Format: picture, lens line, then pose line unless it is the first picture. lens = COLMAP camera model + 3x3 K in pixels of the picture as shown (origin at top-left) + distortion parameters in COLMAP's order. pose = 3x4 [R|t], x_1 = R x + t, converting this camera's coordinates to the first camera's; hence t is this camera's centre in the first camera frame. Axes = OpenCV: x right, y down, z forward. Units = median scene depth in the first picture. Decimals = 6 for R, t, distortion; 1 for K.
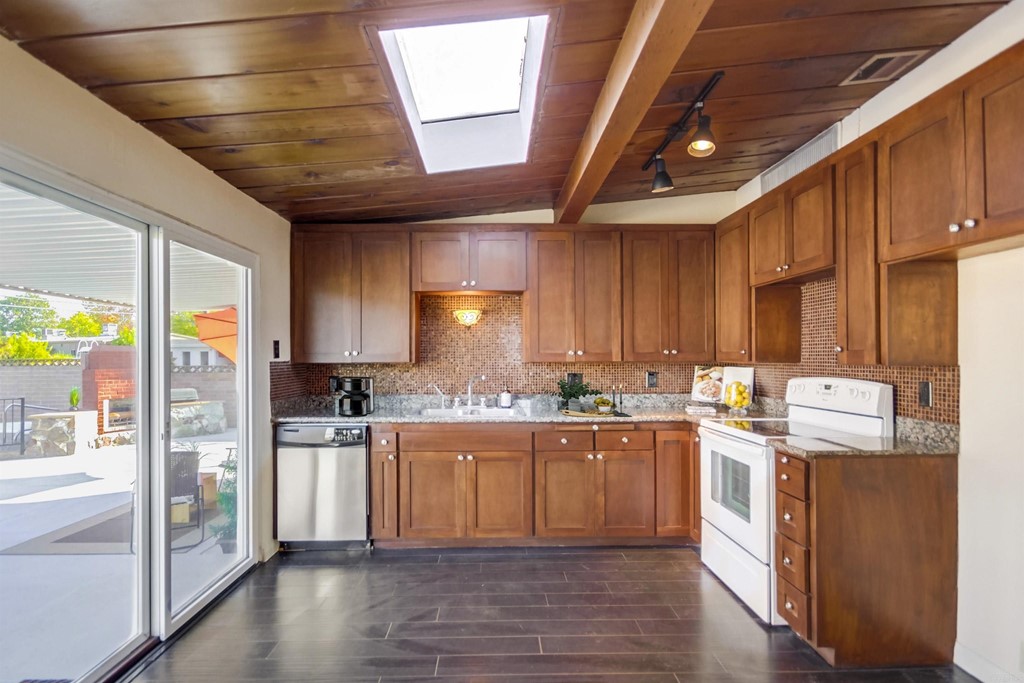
lens RADIAL K [[514.3, 0, 497.1], [0, 514.3, 355.7], [0, 0, 1]] dist [-0.000063, 0.000067]
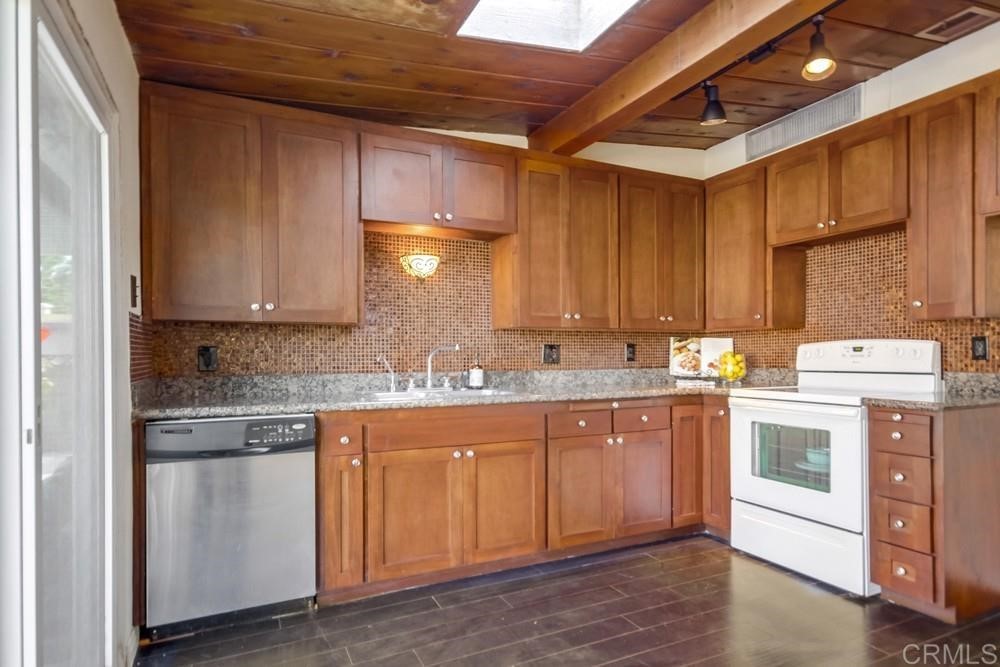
lens RADIAL K [[578.7, 0, 530.4], [0, 578.7, 357.0], [0, 0, 1]] dist [0.004580, 0.002115]
pose [[0.891880, -0.000362, 0.452272, -0.326086], [-0.001422, 0.999992, 0.003605, 0.056476], [-0.452270, -0.003858, 0.891873, 0.226072]]
